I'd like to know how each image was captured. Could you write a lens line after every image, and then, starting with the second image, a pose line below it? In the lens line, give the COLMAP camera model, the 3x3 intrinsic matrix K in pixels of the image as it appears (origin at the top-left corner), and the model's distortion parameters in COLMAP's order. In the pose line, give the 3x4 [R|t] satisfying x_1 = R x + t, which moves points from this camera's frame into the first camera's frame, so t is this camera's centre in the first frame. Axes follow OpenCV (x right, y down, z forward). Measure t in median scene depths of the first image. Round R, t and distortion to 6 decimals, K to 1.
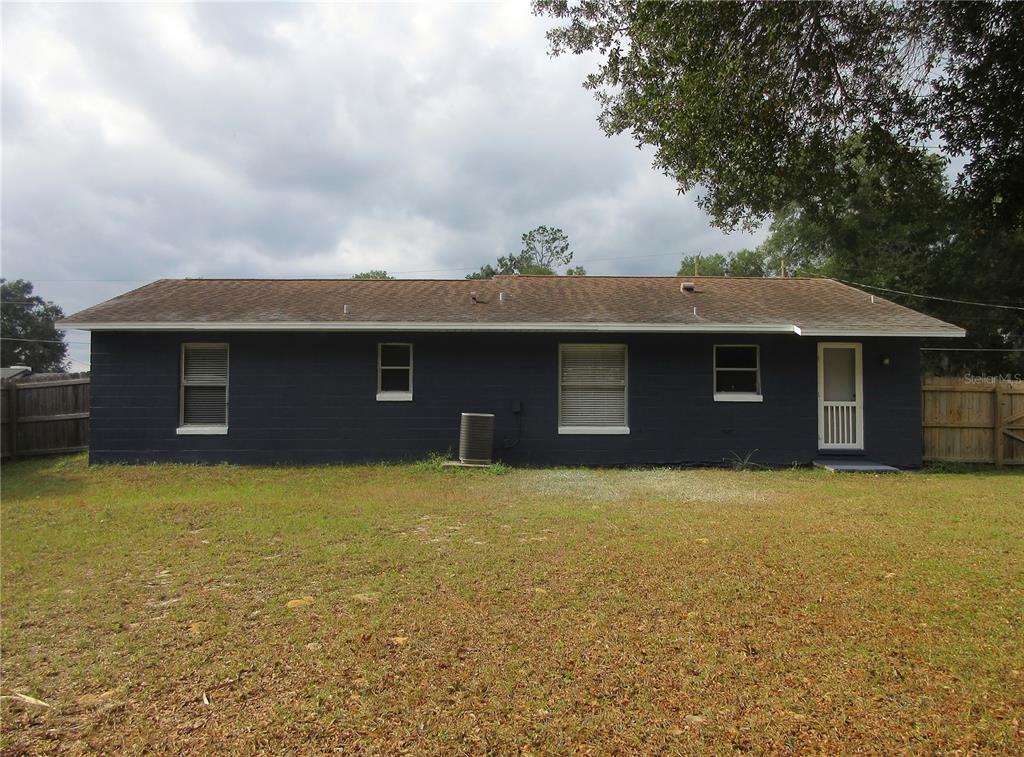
lens RADIAL K [[754.3, 0, 538.3], [0, 754.3, 376.6], [0, 0, 1]] dist [0.004604, -0.000116]
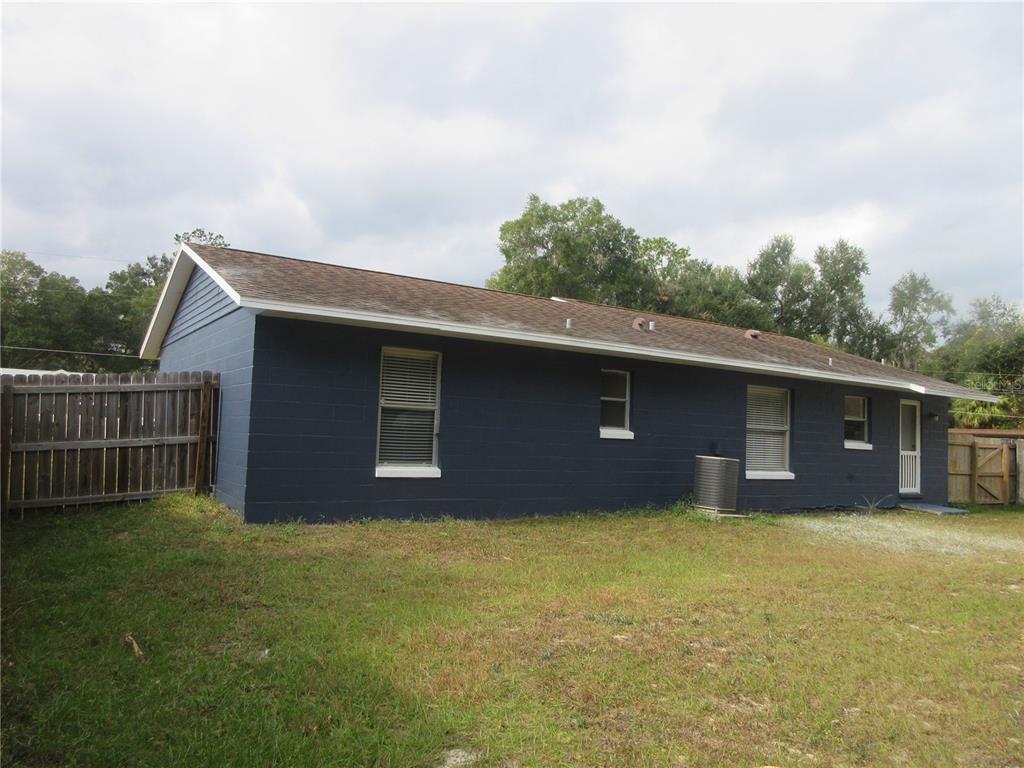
lens RADIAL K [[724.8, 0, 486.2], [0, 724.8, 400.4], [0, 0, 1]] dist [-0.006101, 0.056982]
pose [[0.871334, 0.057199, 0.487345, -0.700974], [-0.057355, 0.998247, -0.014618, 0.009169], [-0.487326, -0.015215, 0.873087, 0.356684]]
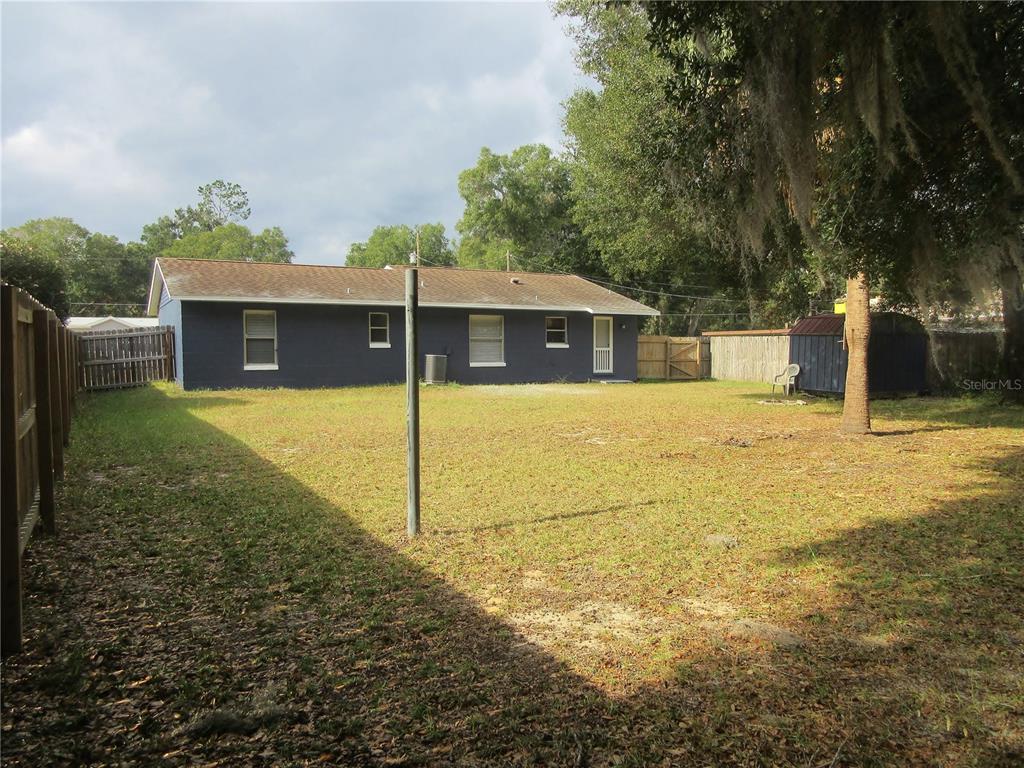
lens RADIAL K [[755.4, 0, 512.0], [0, 755.4, 384.0], [0, 0, 1]] dist [-0.011128, -0.001328]
pose [[0.893526, -0.023974, 0.448371, -0.663322], [-0.008549, 0.997484, 0.070370, -0.007701], [-0.448930, -0.066710, 0.891073, -0.600666]]
